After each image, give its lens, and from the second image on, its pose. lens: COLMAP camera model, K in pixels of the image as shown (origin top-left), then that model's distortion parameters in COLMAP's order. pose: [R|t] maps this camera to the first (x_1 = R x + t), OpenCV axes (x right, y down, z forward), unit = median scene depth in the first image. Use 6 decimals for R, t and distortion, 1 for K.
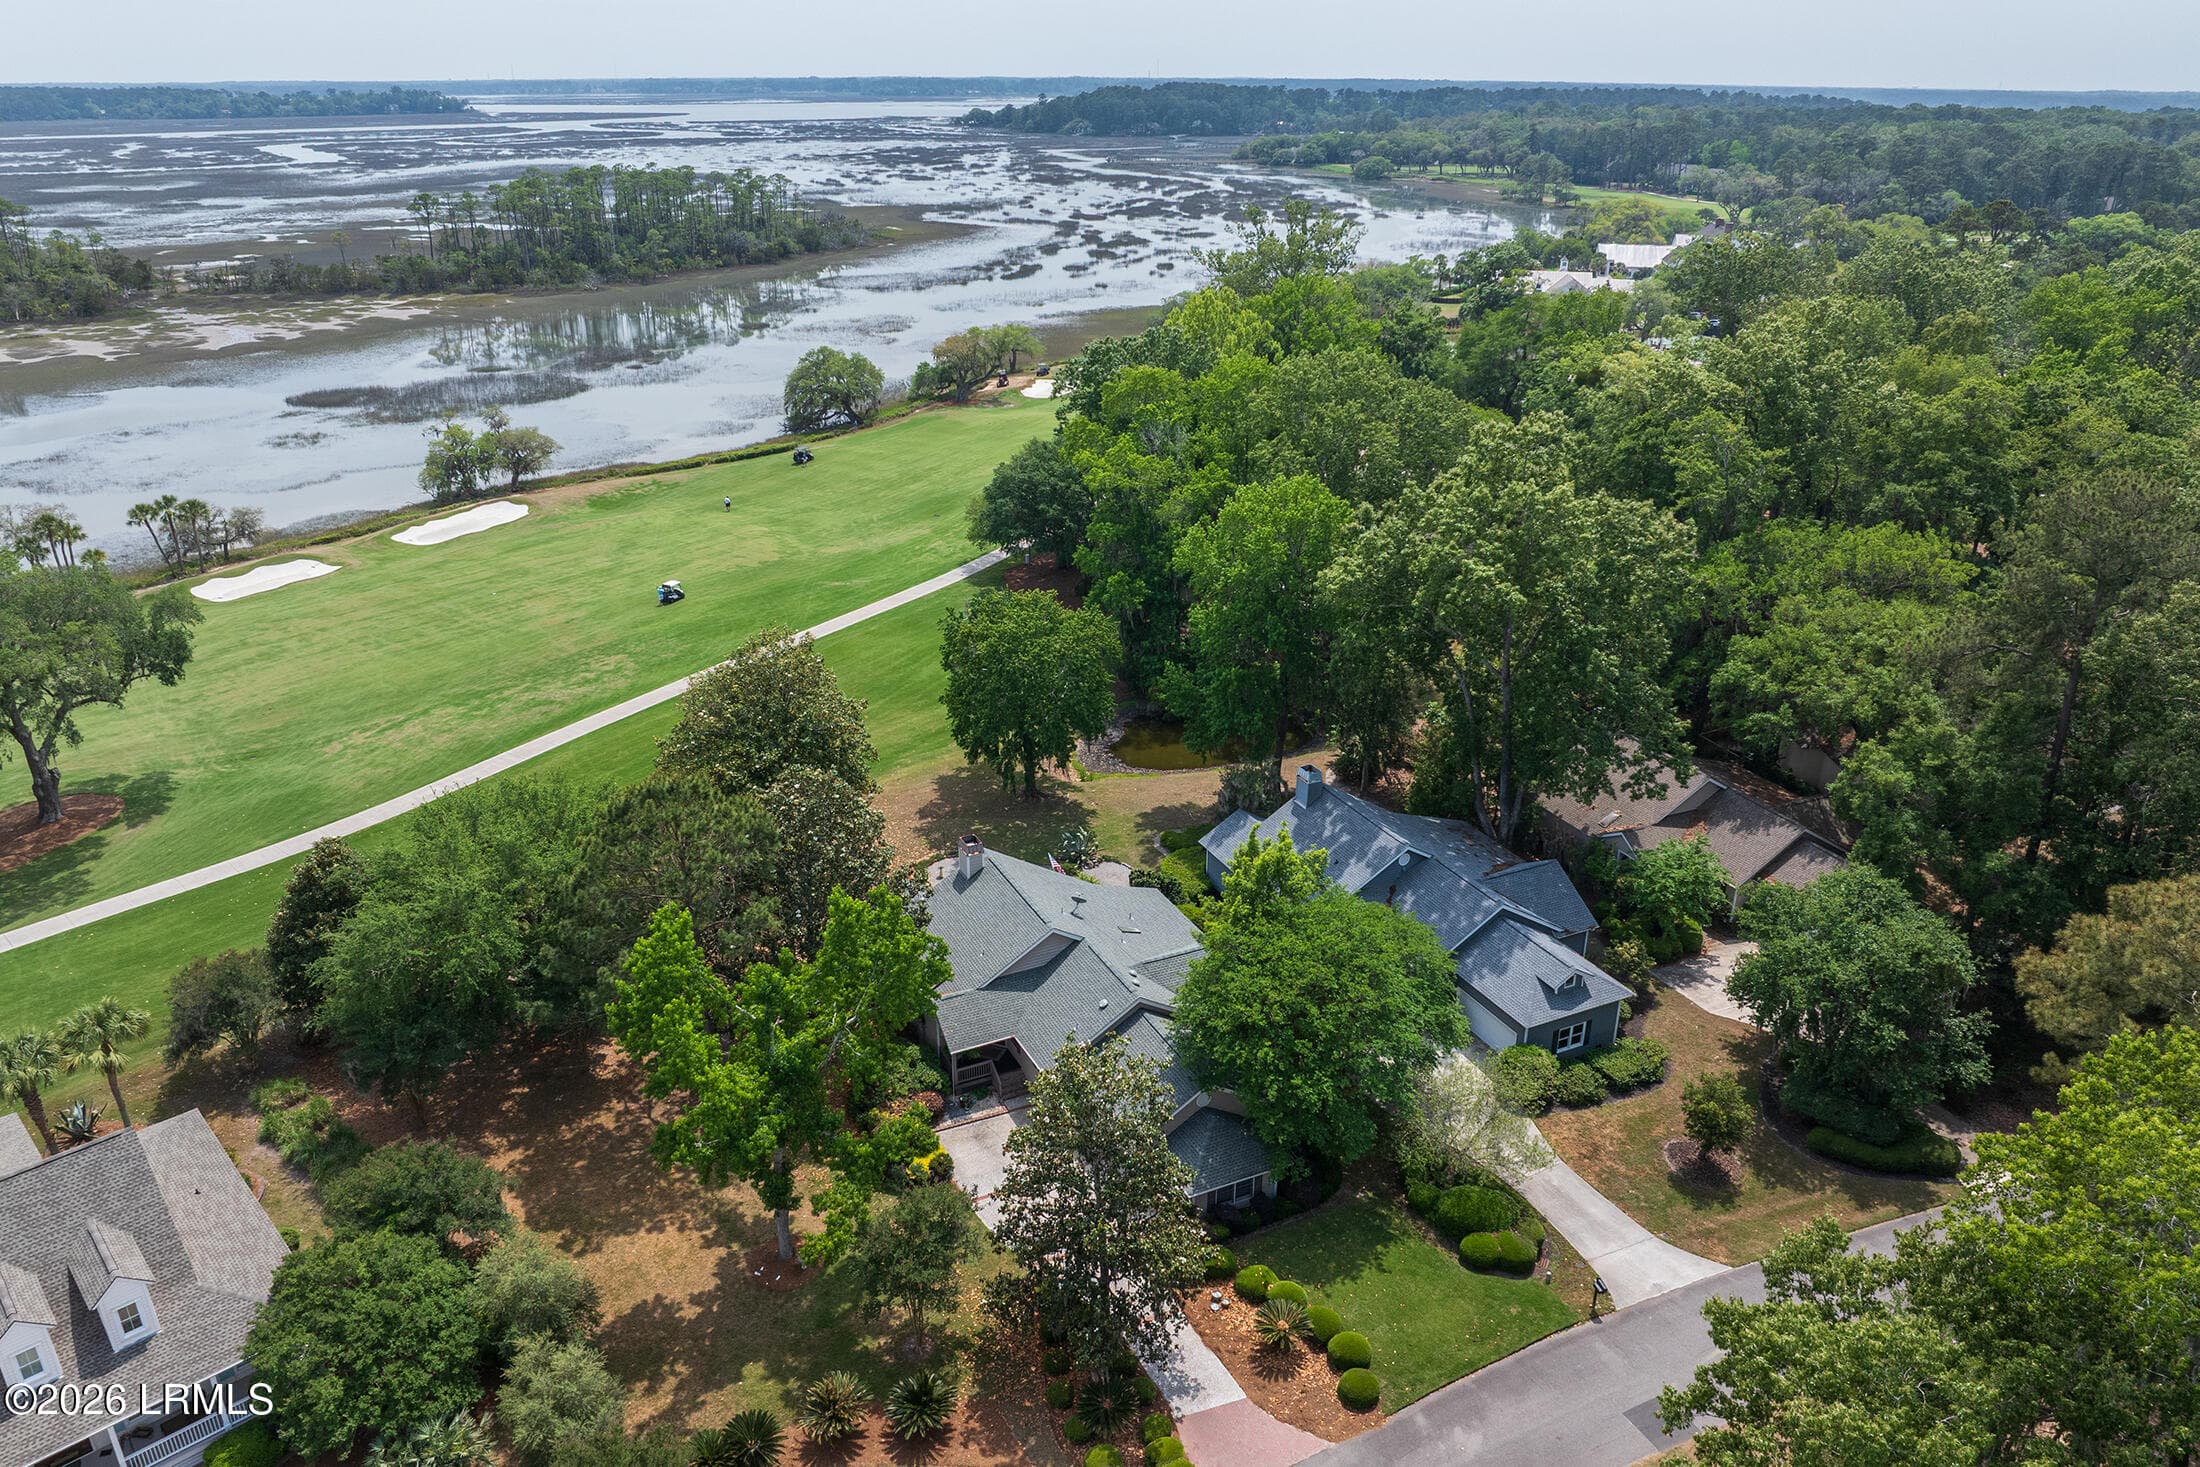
lens RADIAL K [[1538.9, 0, 1111.8], [0, 1538.9, 733.9], [0, 0, 1]] dist [-0.040980, -0.000522]
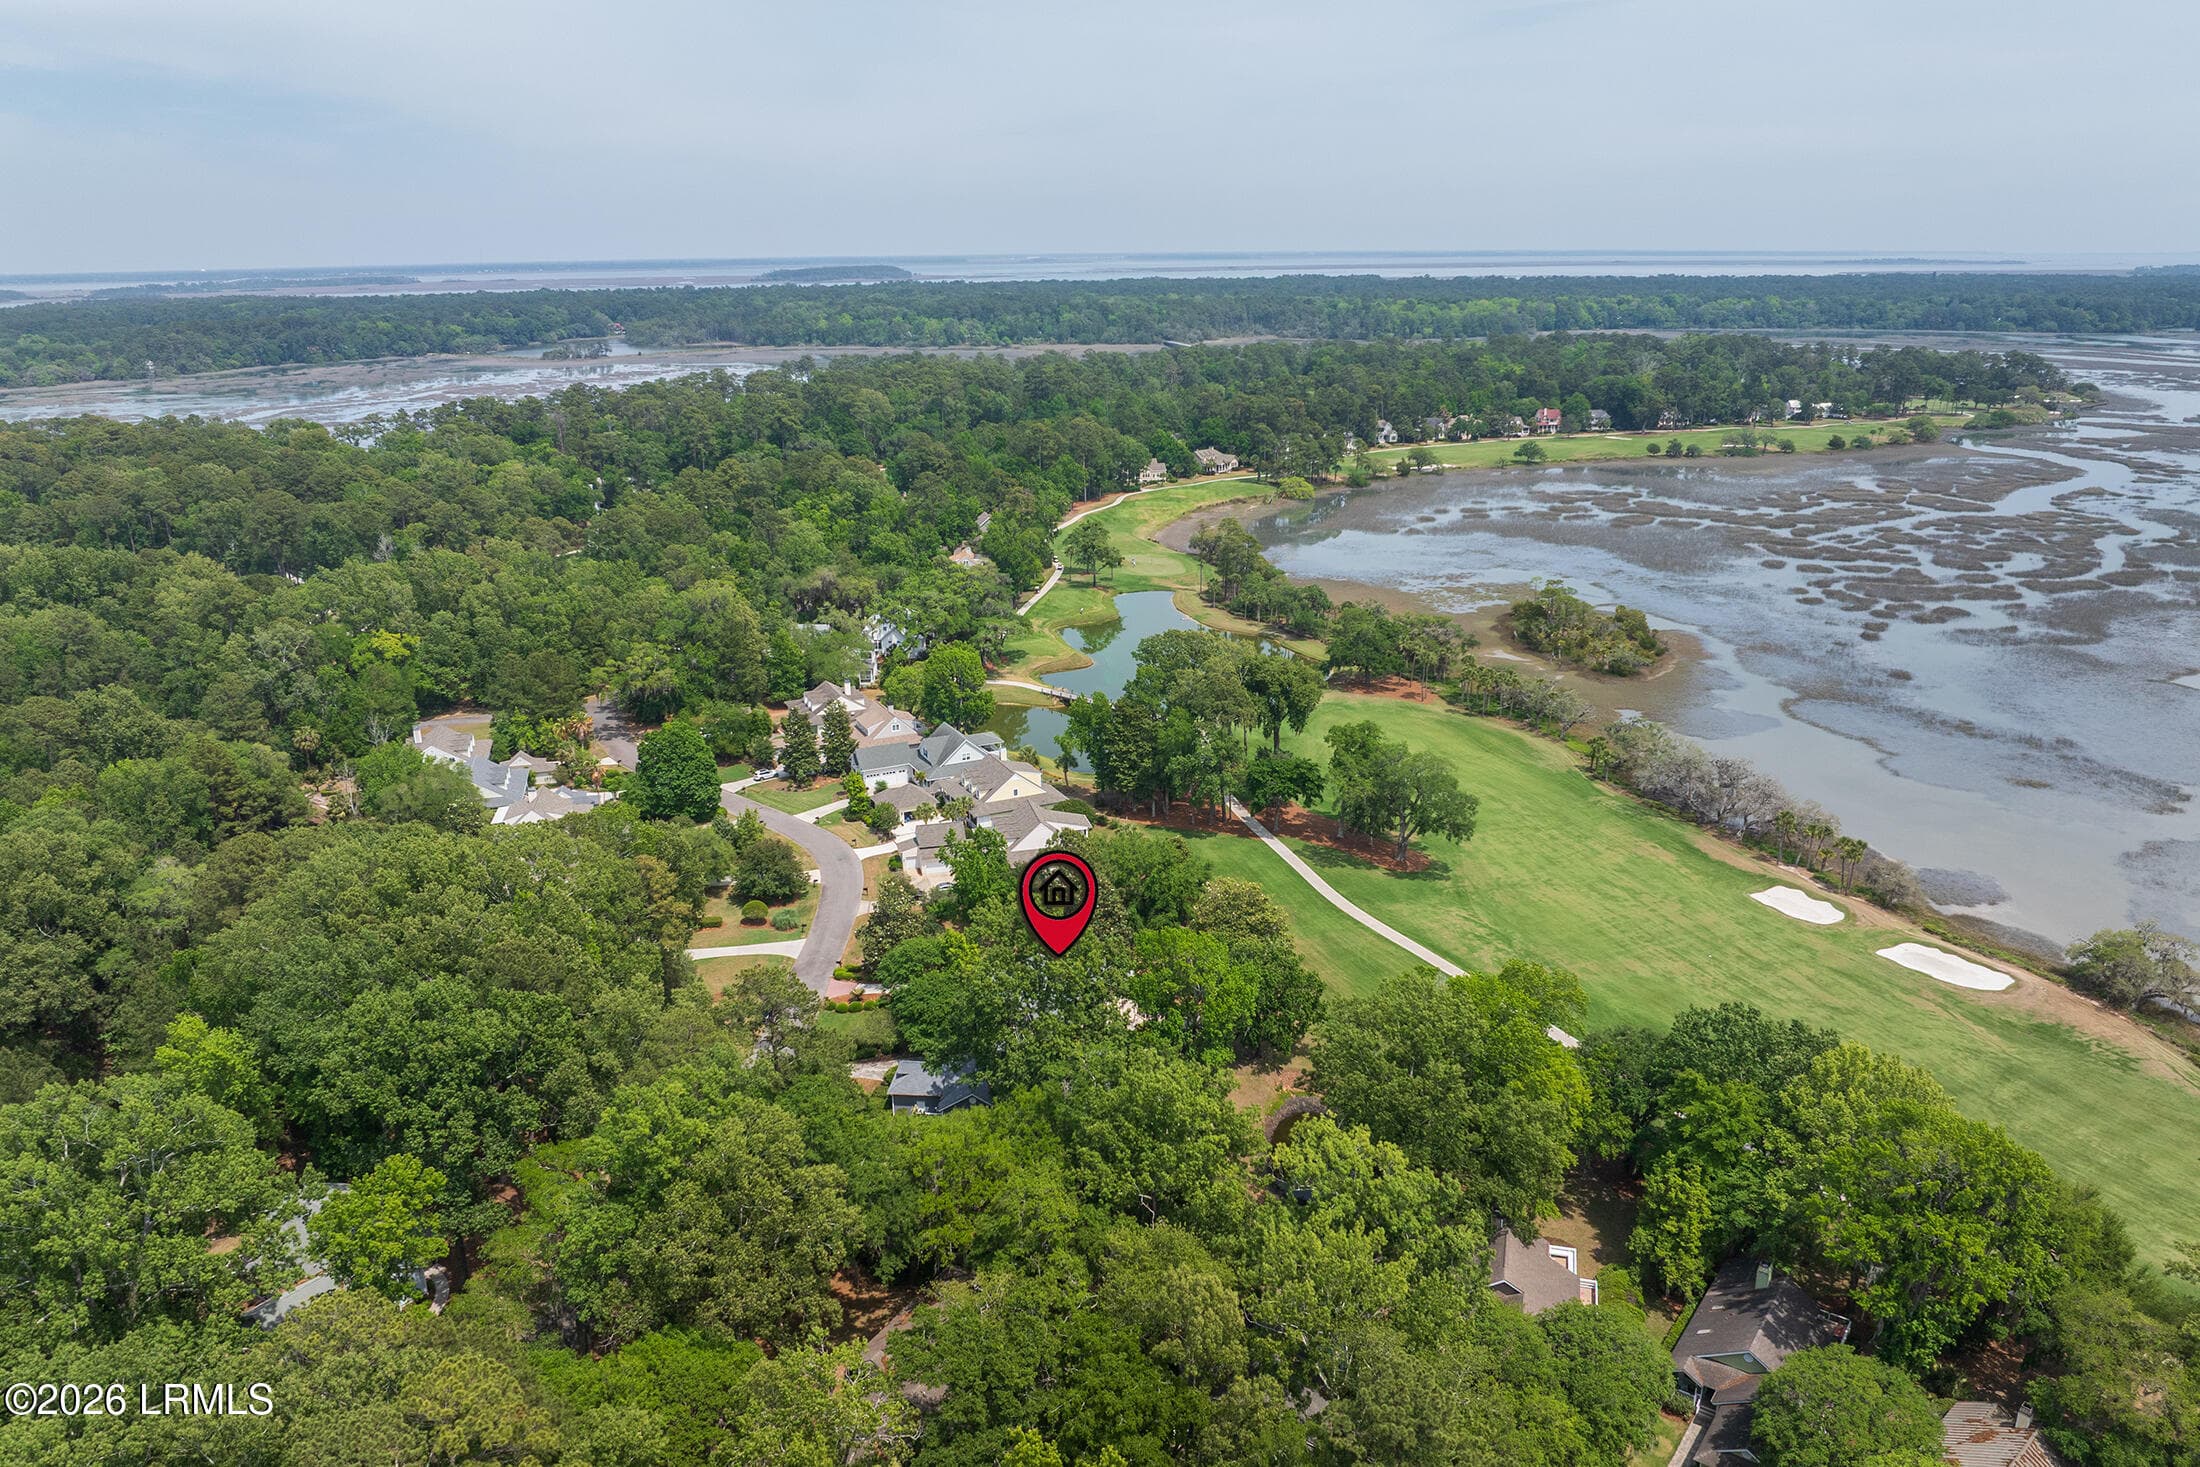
lens RADIAL K [[1534.3, 0, 1110.4], [0, 1534.3, 723.7], [0, 0, 1]] dist [-0.022519, -0.031957]
pose [[-0.502210, 0.255096, -0.826263, 0.730028], [-0.337199, 0.822092, 0.458761, -0.540401], [0.796293, 0.509009, -0.326845, 0.676589]]
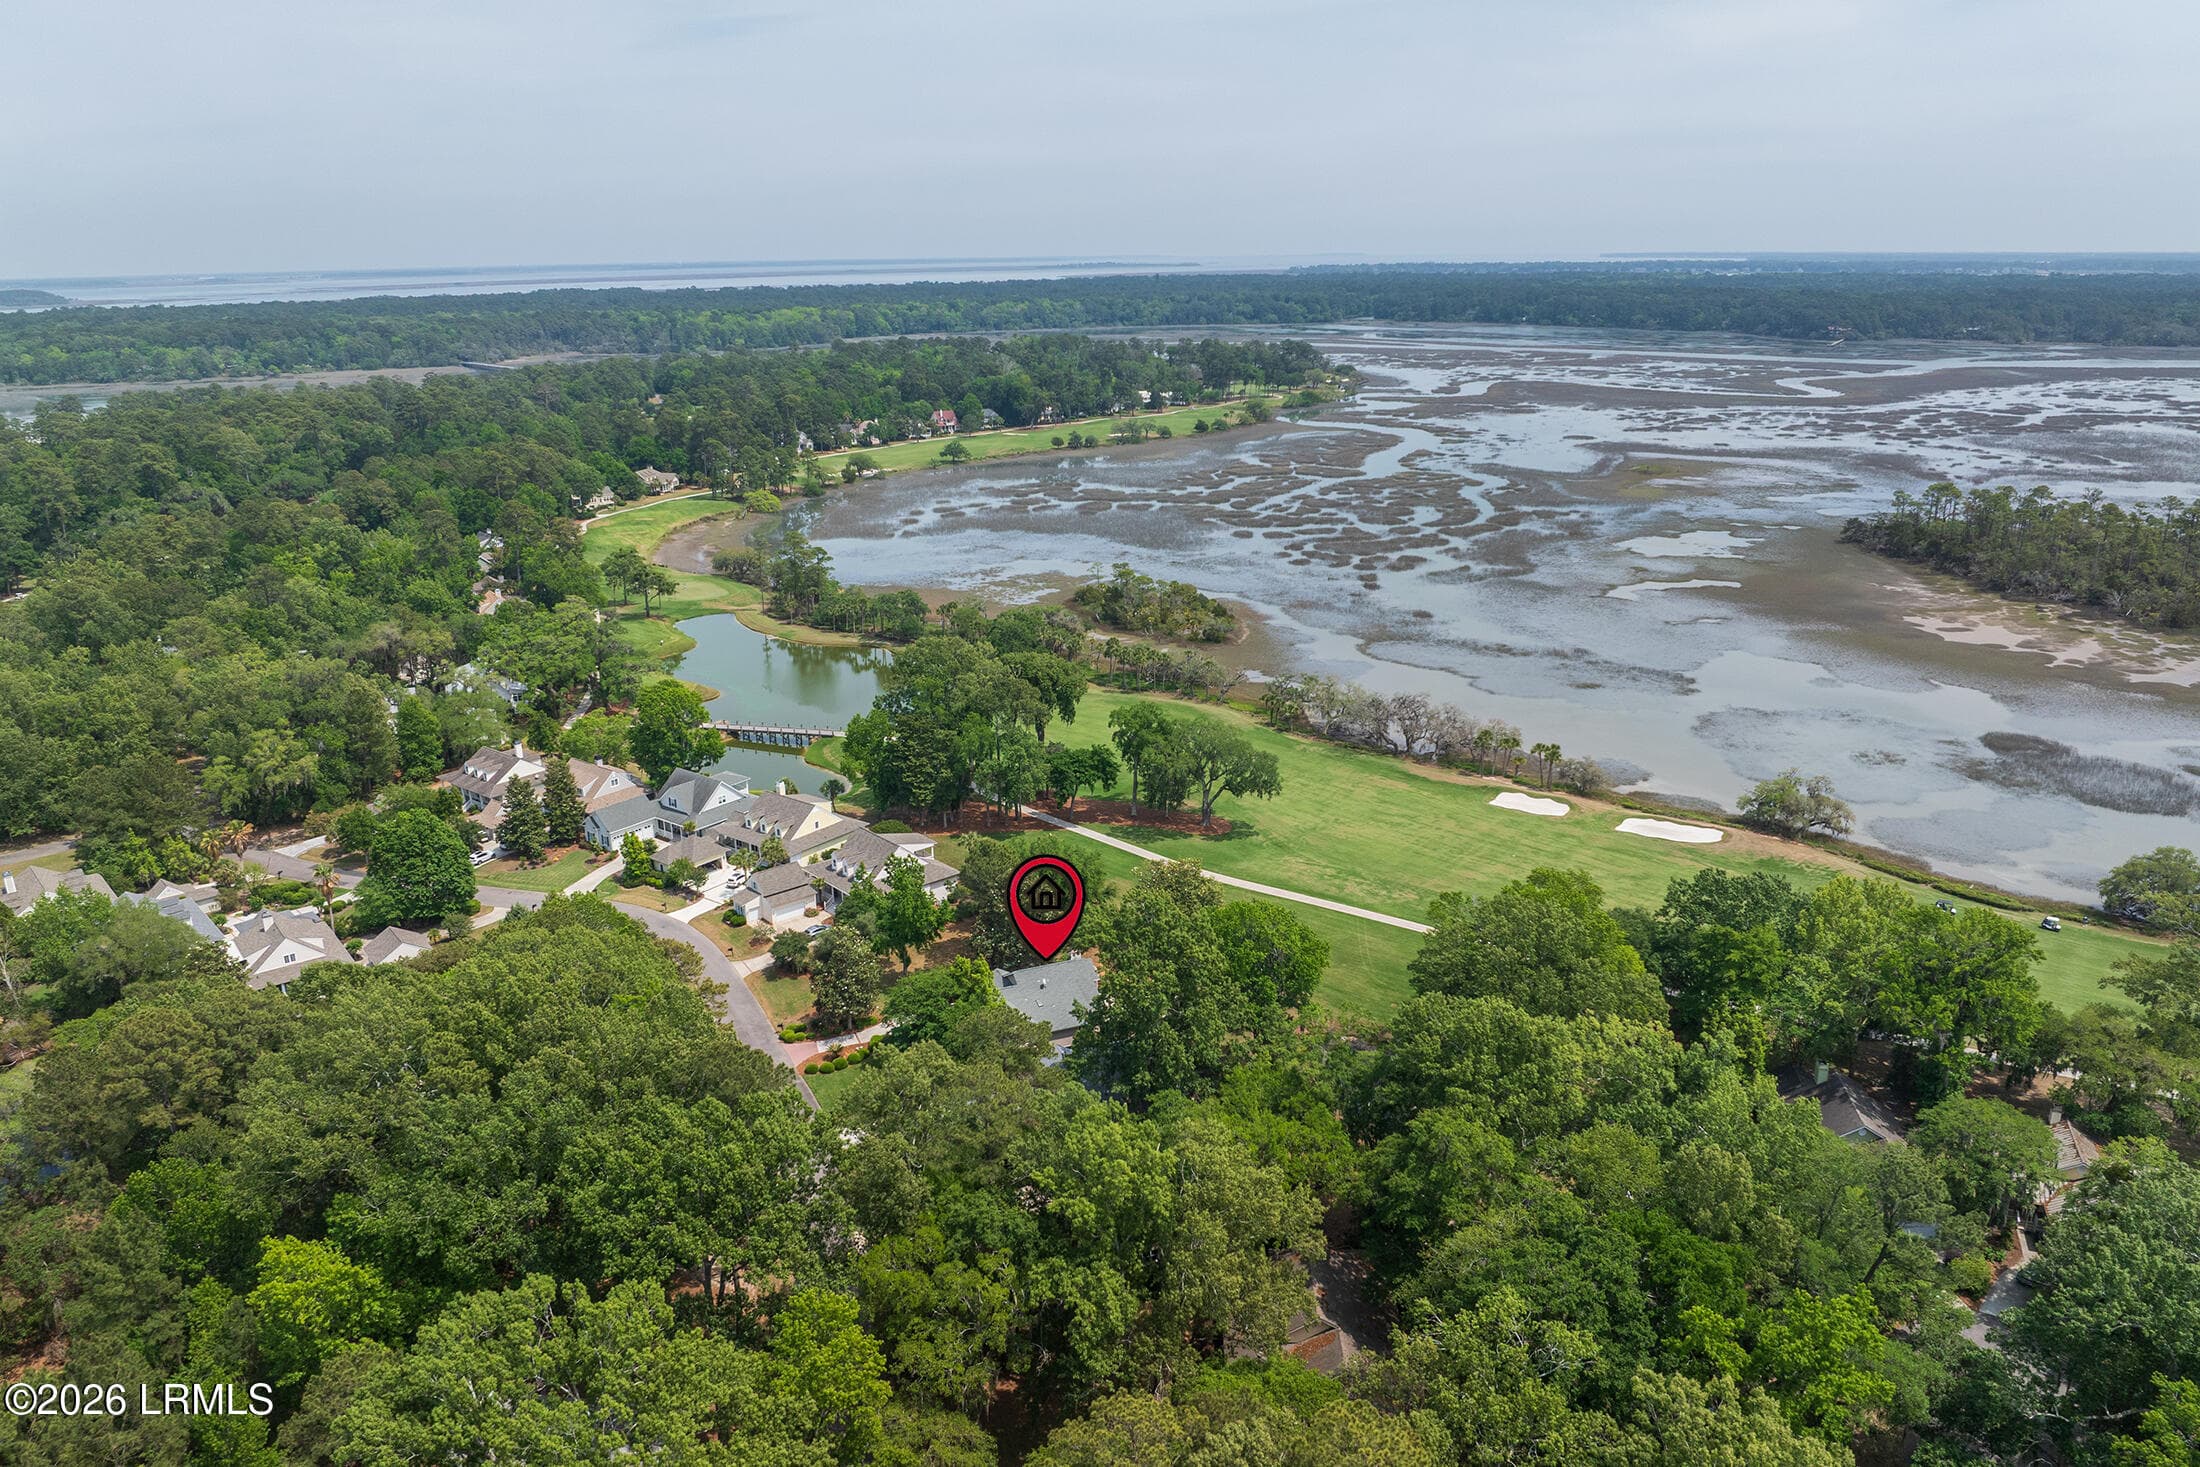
lens RADIAL K [[1534.3, 0, 1110.4], [0, 1534.3, 723.7], [0, 0, 1]] dist [-0.022519, -0.031957]
pose [[-0.052546, 0.289274, -0.955803, 0.856325], [-0.385722, 0.876965, 0.286619, -0.387098], [0.921118, 0.383735, 0.065498, 0.325291]]
